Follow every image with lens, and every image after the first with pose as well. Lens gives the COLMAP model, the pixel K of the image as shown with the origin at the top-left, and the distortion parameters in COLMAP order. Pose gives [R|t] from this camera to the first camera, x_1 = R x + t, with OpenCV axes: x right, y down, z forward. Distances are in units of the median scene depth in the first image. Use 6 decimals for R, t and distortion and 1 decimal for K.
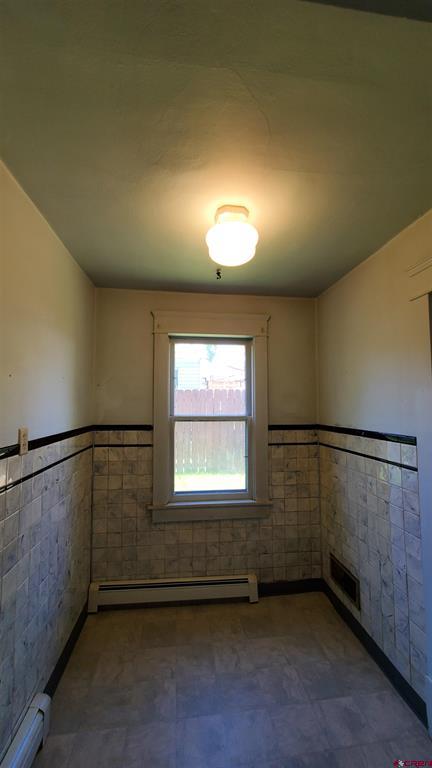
lens RADIAL K [[305.4, 0, 212.7], [0, 305.4, 381.6], [0, 0, 1]] dist [0.003023, -0.000891]
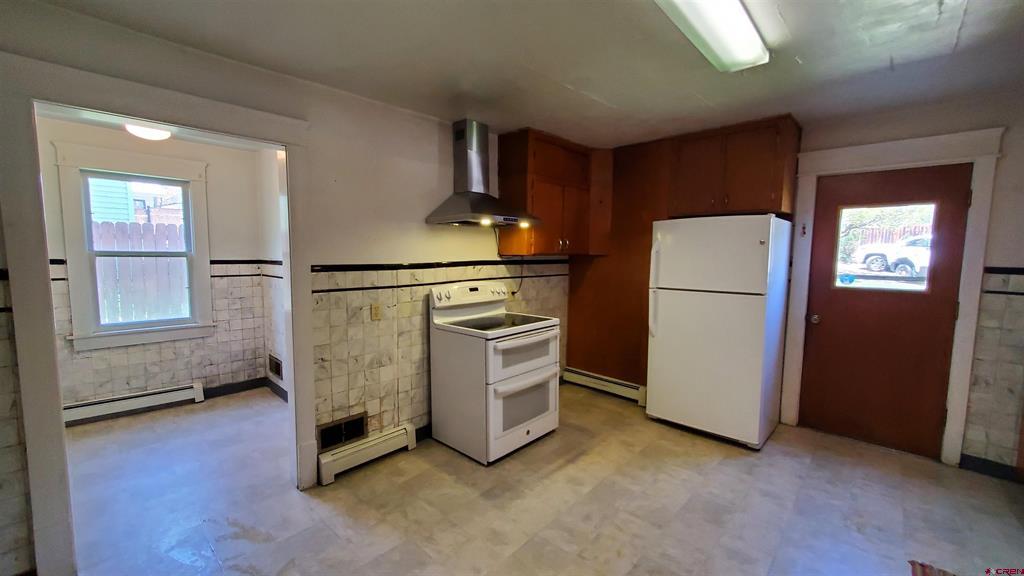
lens RADIAL K [[407.2, 0, 511.3], [0, 407.2, 289.1], [0, 0, 1]] dist [0.003023, -0.000891]
pose [[0.764864, -0.044349, 0.642663, 0.056883], [-0.066117, 0.986954, 0.146797, -0.052738], [-0.640789, -0.154771, 0.751954, -0.937391]]
